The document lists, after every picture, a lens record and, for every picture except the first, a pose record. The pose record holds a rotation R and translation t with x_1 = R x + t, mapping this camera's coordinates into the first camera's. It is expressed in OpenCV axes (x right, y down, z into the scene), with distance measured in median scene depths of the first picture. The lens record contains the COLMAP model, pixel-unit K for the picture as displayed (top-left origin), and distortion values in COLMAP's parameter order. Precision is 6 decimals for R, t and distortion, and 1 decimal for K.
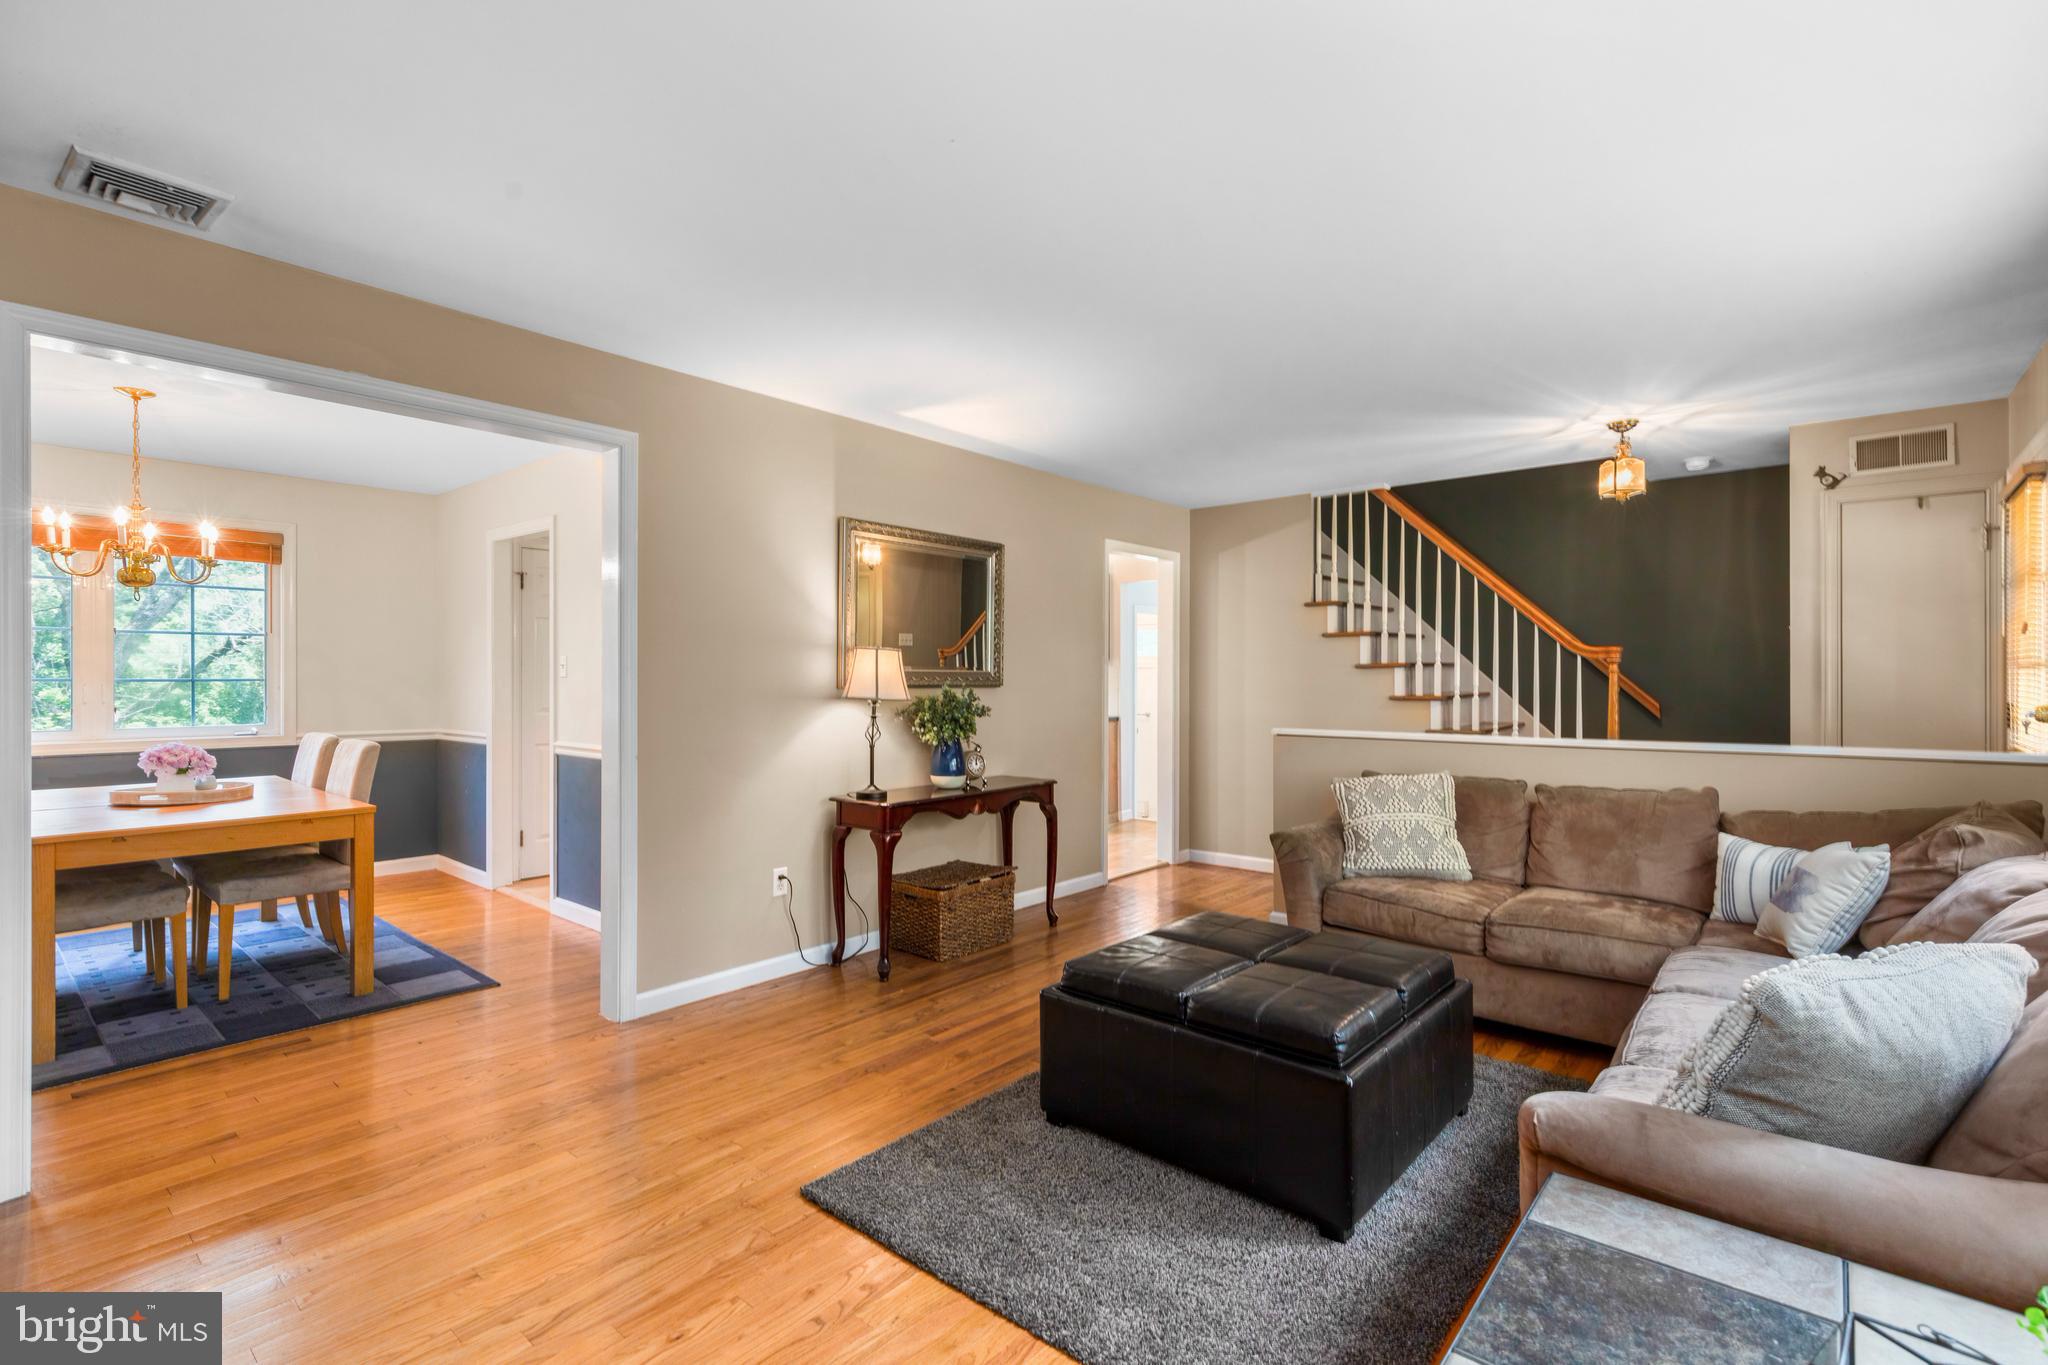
lens RADIAL K [[939.0, 0, 1026.9], [0, 939.0, 681.6], [0, 0, 1]] dist [0.012574, -0.001396]
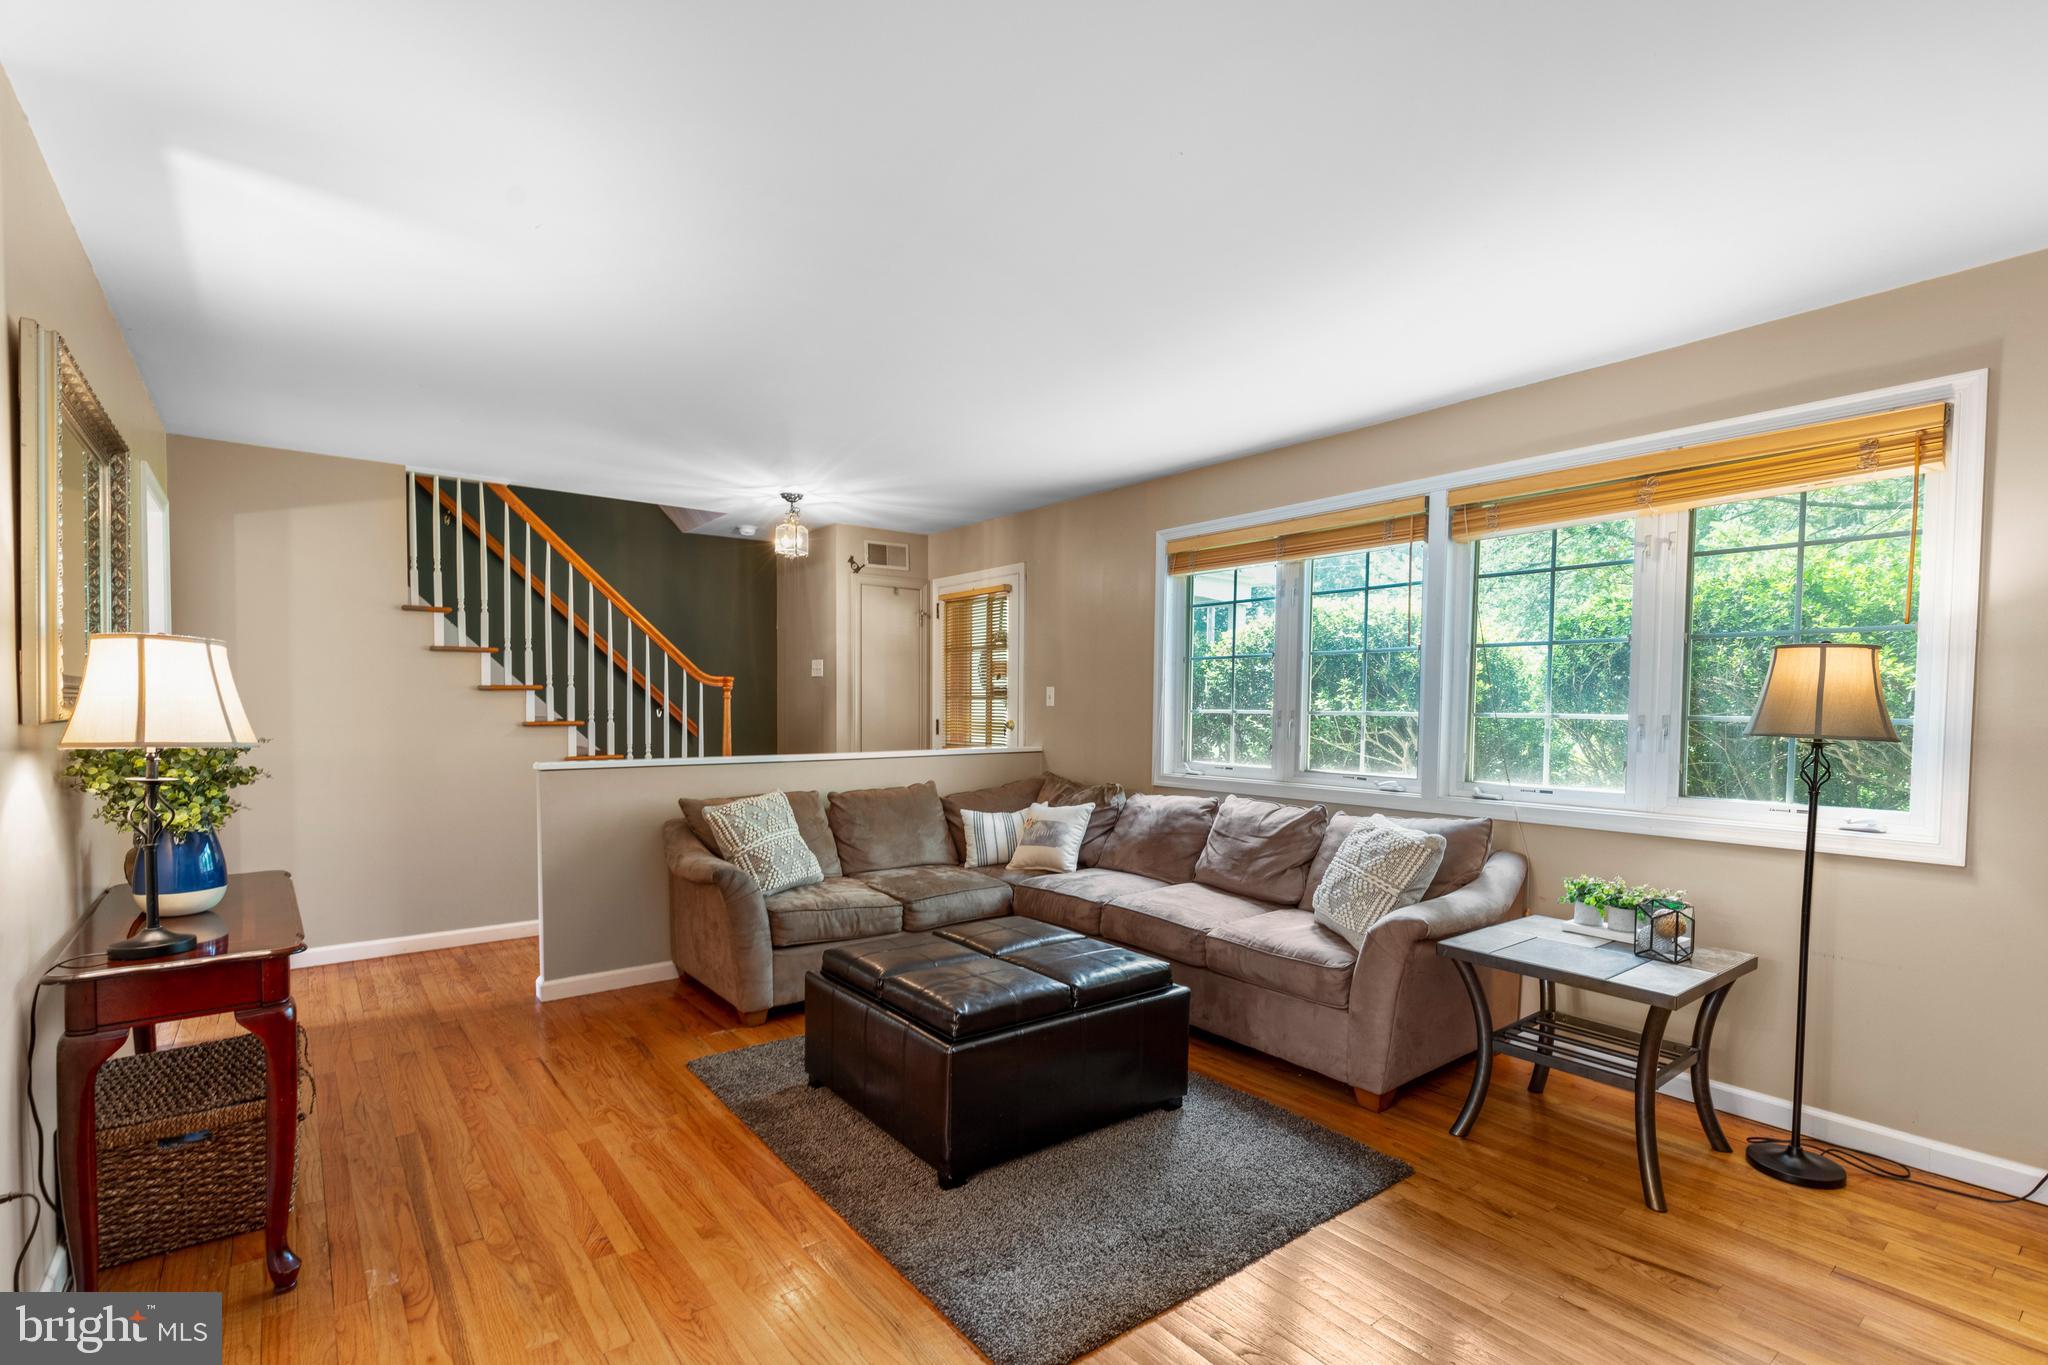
lens RADIAL K [[939.0, 0, 1036.6], [0, 939.0, 743.1], [0, 0, 1]] dist [0.012574, -0.001396]
pose [[0.201718, -0.037544, 0.978724, -0.433322], [-0.000764, 0.999259, 0.038489, -0.000081], [-0.979443, -0.008512, 0.201540, 0.380650]]
